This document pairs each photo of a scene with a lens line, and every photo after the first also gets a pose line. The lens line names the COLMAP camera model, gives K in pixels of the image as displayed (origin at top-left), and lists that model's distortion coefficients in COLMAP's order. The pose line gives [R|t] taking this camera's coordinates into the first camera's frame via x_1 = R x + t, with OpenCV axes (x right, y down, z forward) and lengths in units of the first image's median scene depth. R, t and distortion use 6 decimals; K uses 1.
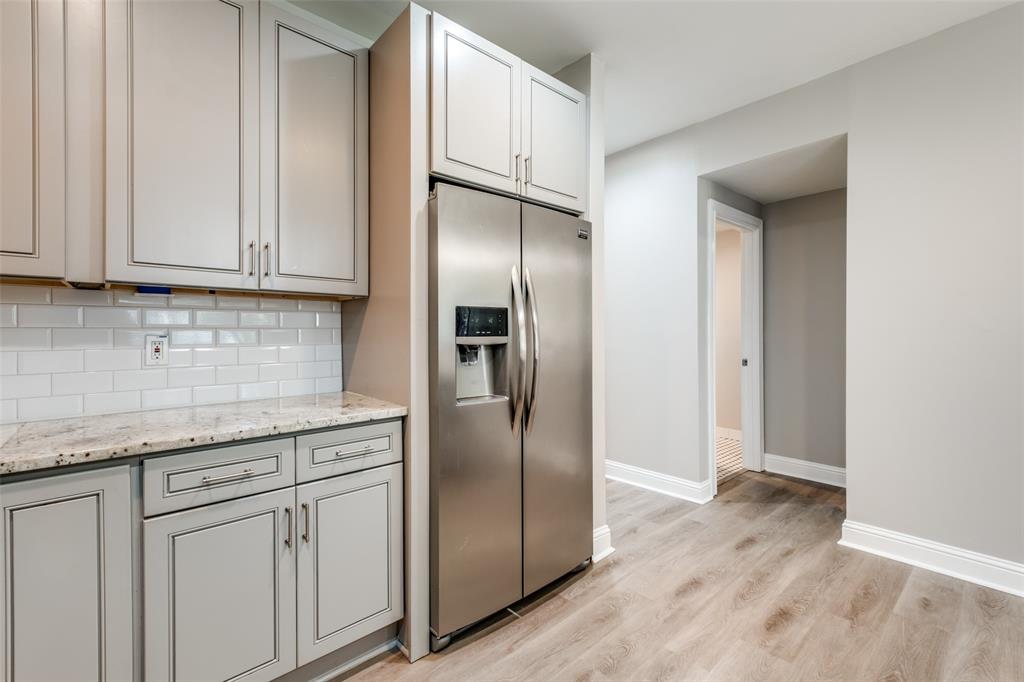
lens RADIAL K [[457.6, 0, 518.2], [0, 457.6, 325.4], [0, 0, 1]] dist [0.004748, -0.005333]
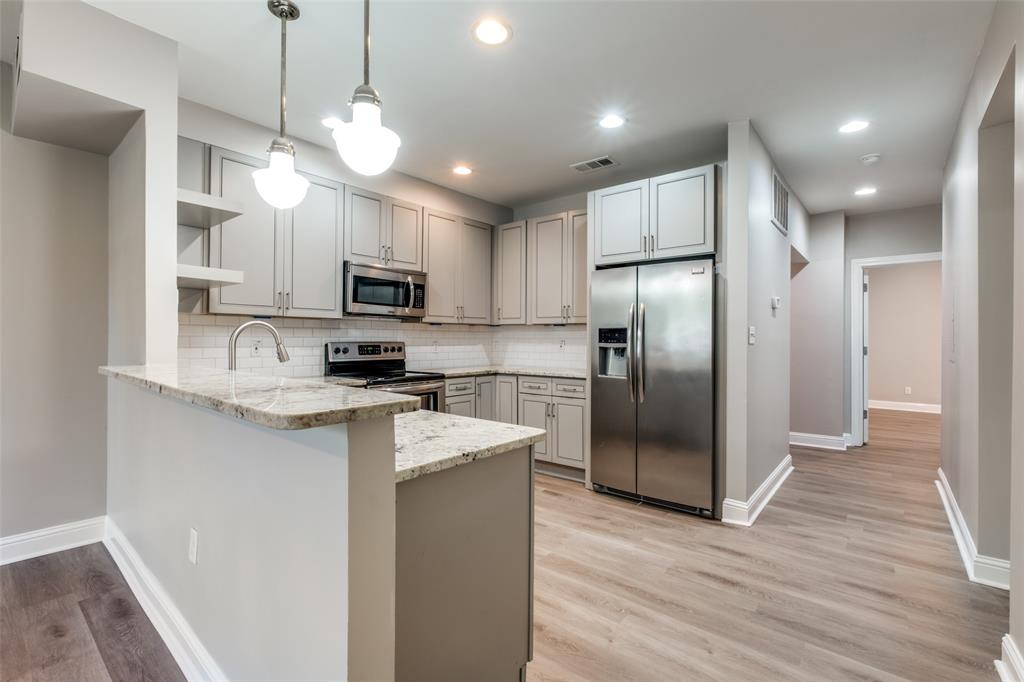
lens RADIAL K [[457.6, 0, 511.6], [0, 457.6, 339.2], [0, 0, 1]] dist [0.004748, -0.005333]
pose [[0.150024, 0.005956, -0.988664, 1.725988], [0.002757, 0.999975, 0.006442, -0.006940], [0.988678, -0.003692, 0.150004, 0.278116]]
